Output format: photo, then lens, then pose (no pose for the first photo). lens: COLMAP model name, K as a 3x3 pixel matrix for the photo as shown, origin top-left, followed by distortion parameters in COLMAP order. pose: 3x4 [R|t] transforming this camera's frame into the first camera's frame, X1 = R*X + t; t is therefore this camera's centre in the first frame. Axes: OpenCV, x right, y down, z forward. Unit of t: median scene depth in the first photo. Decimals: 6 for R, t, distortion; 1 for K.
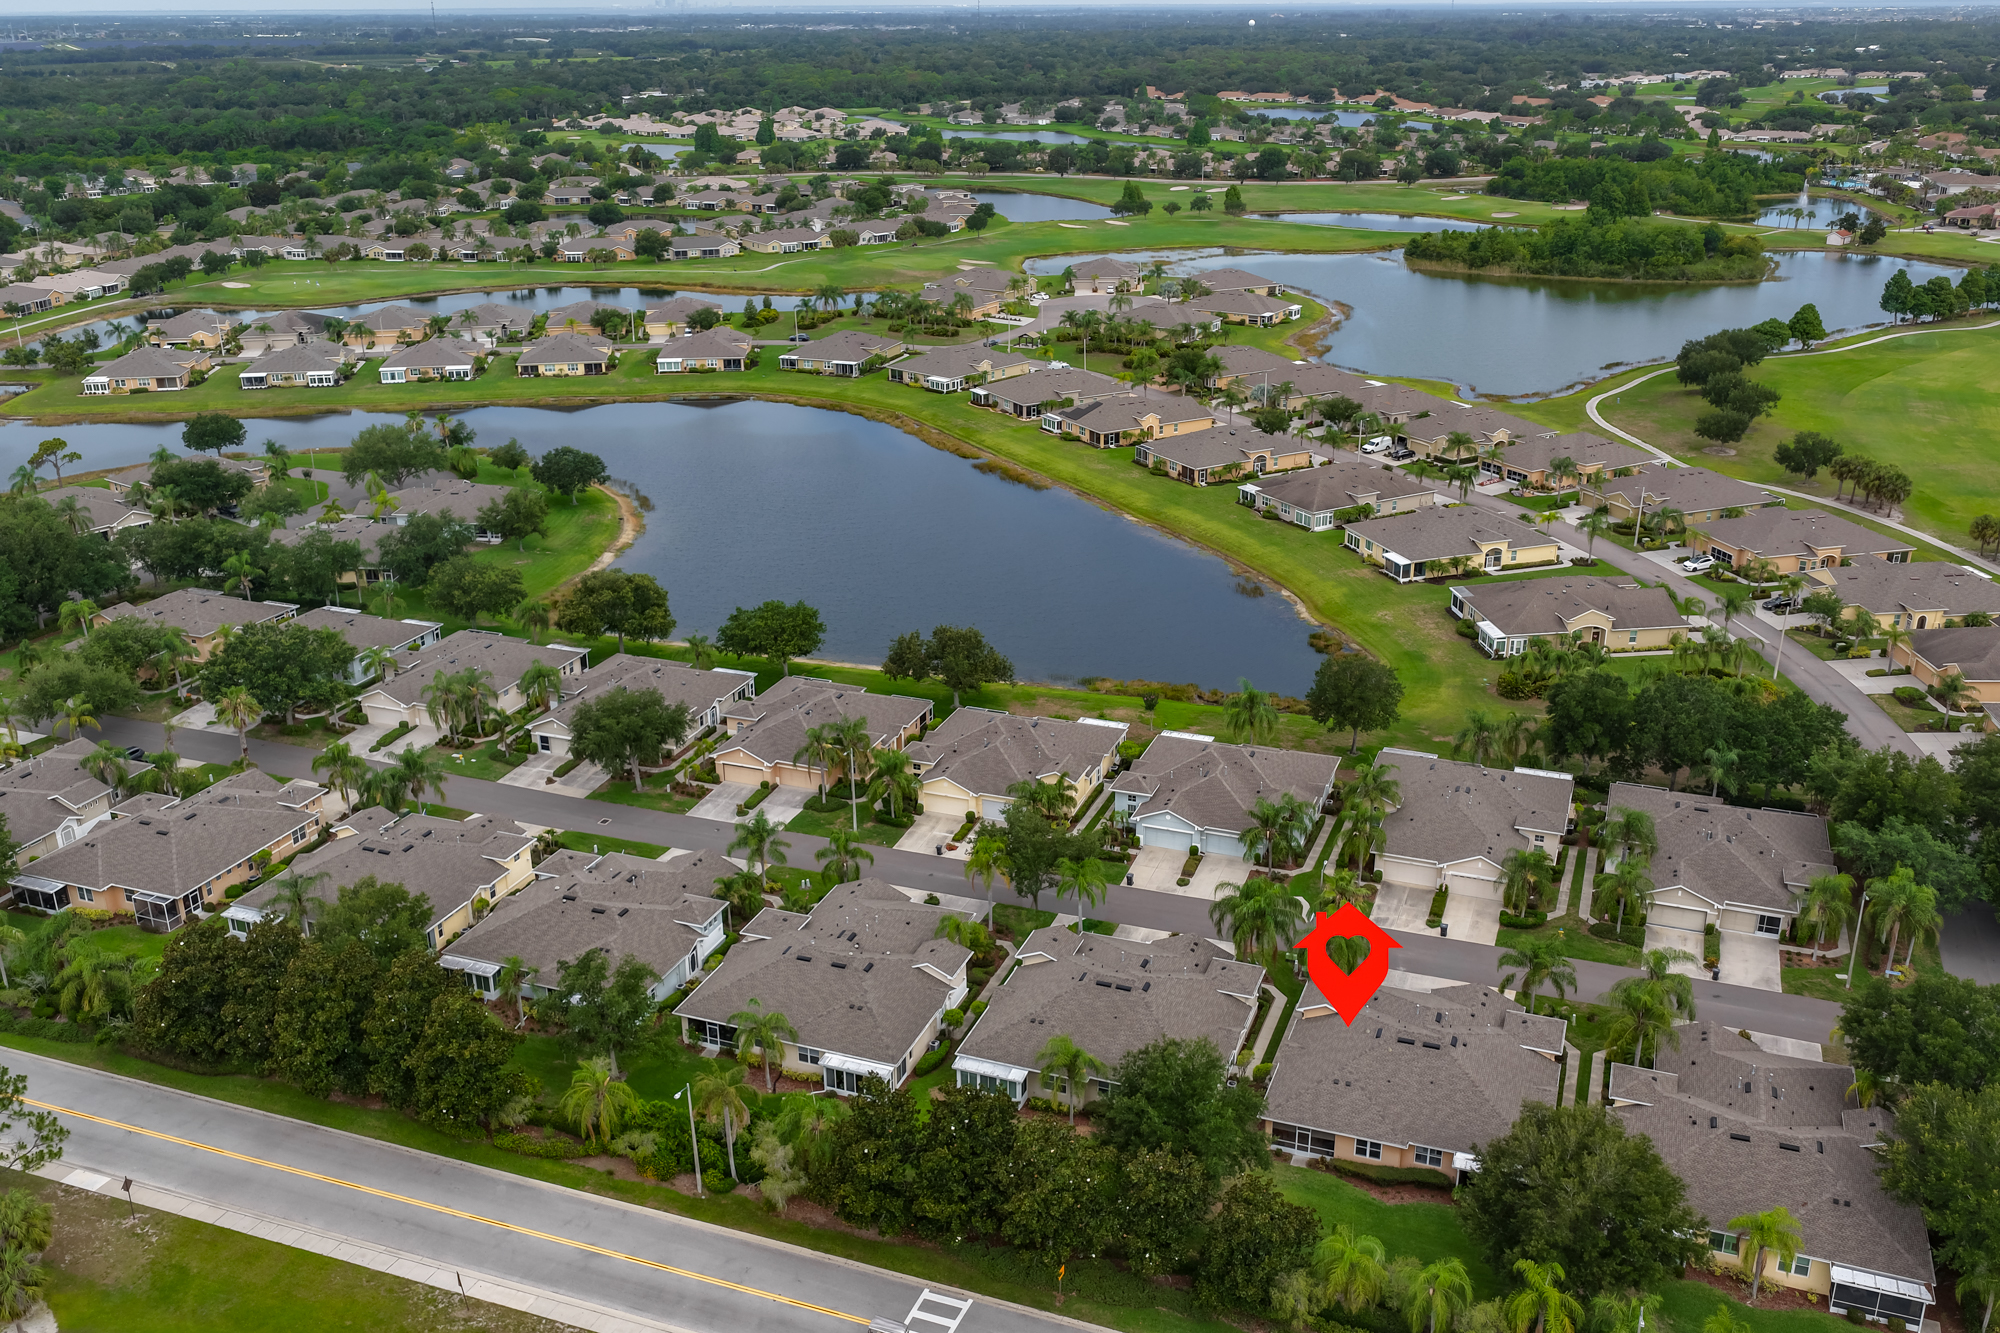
lens RADIAL K [[1739.4, 0, 1000.0], [0, 1739.4, 666.5], [0, 0, 1]] dist [-0.018798, 0.041311]
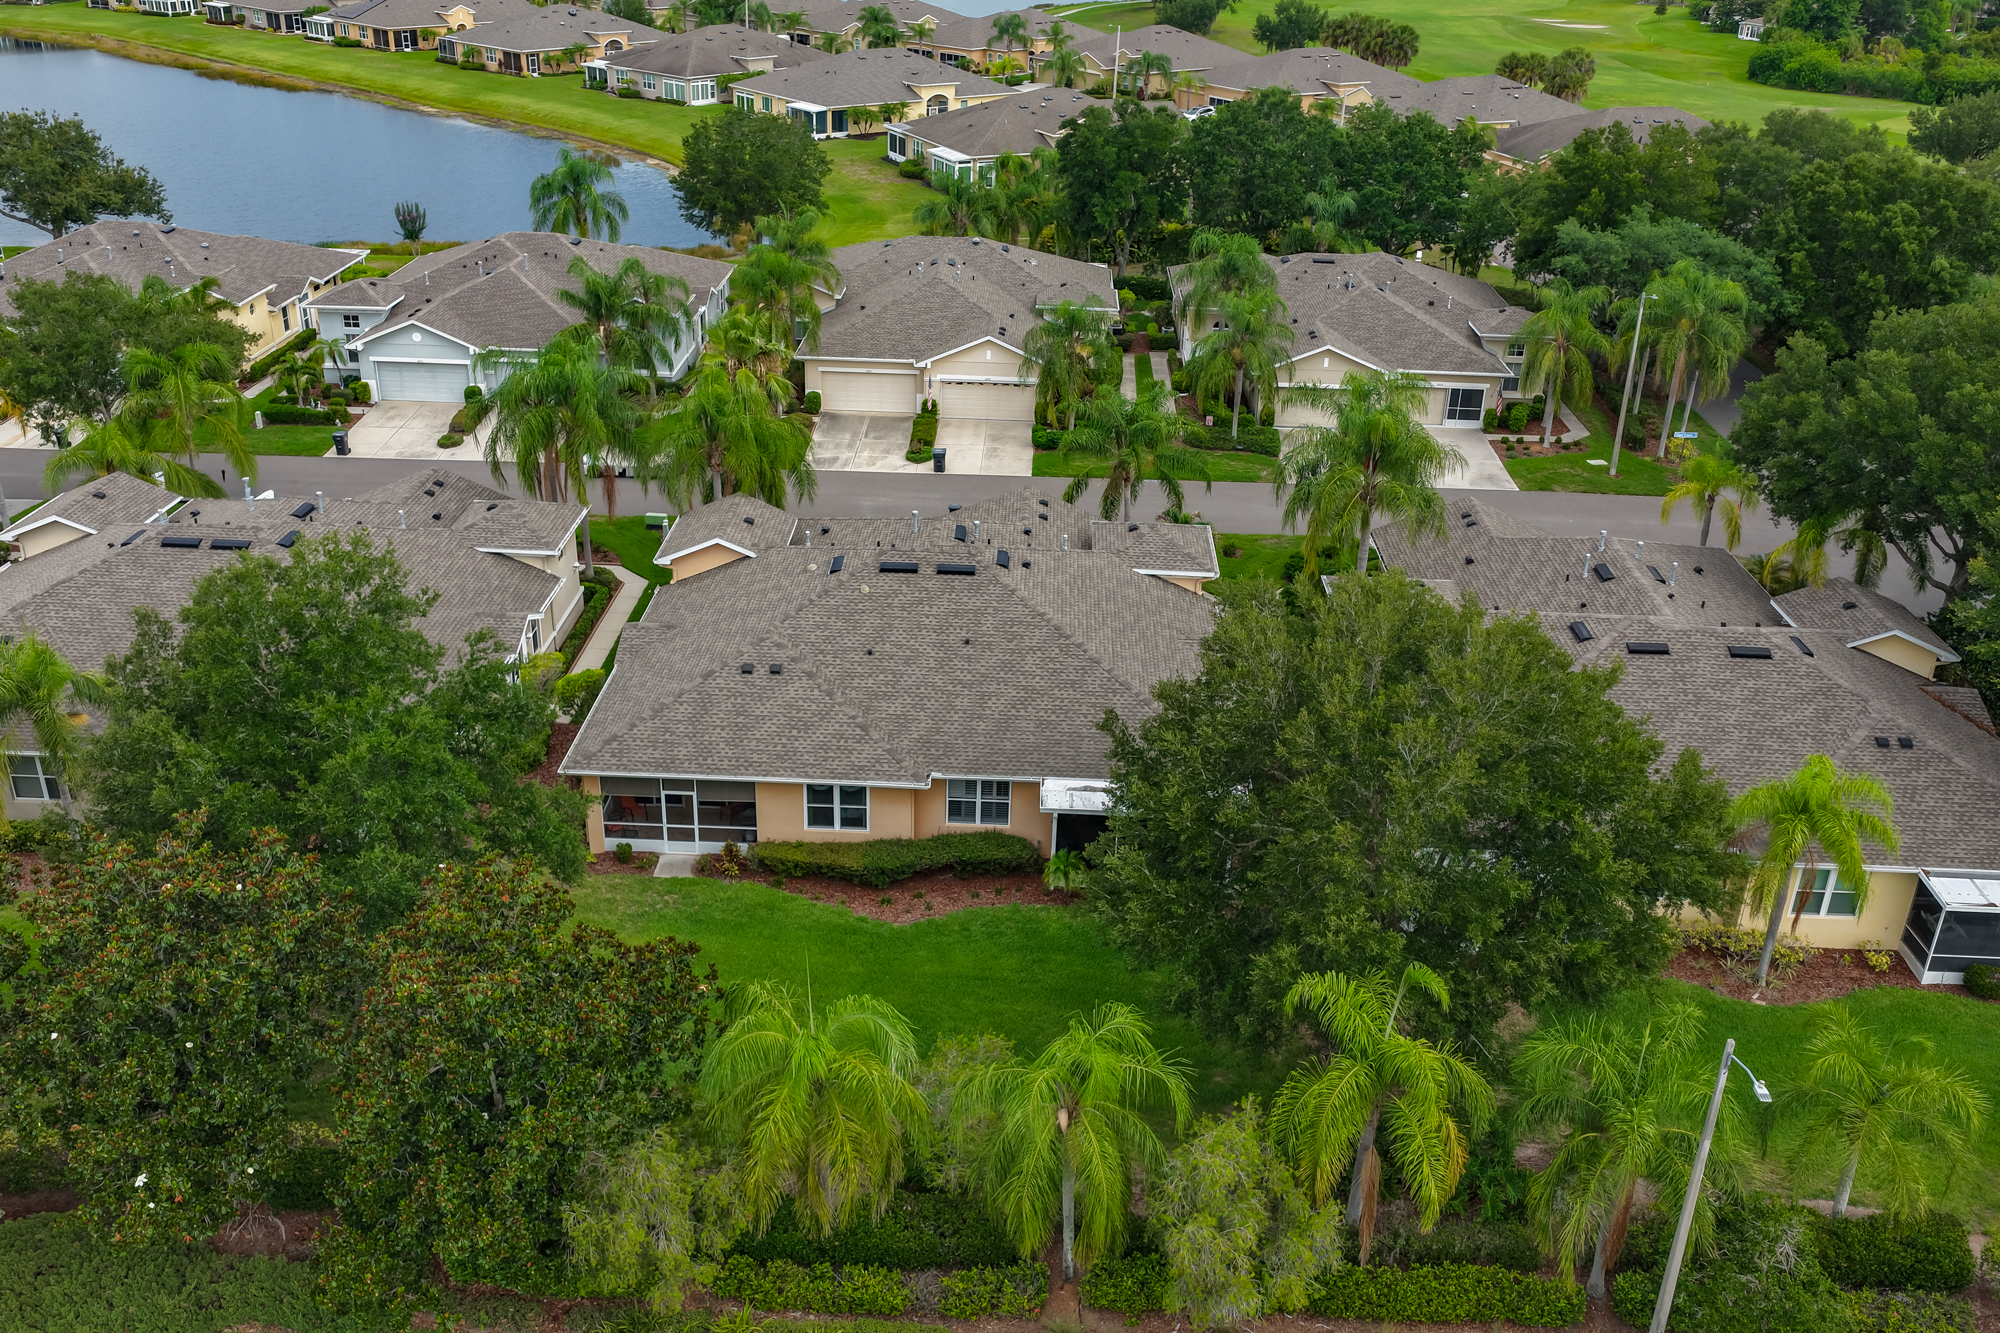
lens RADIAL K [[1739.4, 0, 1000.0], [0, 1739.4, 666.5], [0, 0, 1]] dist [-0.018798, 0.041311]
pose [[0.945625, -0.110815, 0.305800, 0.104986], [0.086175, 0.991932, 0.092973, 0.174165], [-0.313636, -0.061565, 0.947545, 0.498239]]
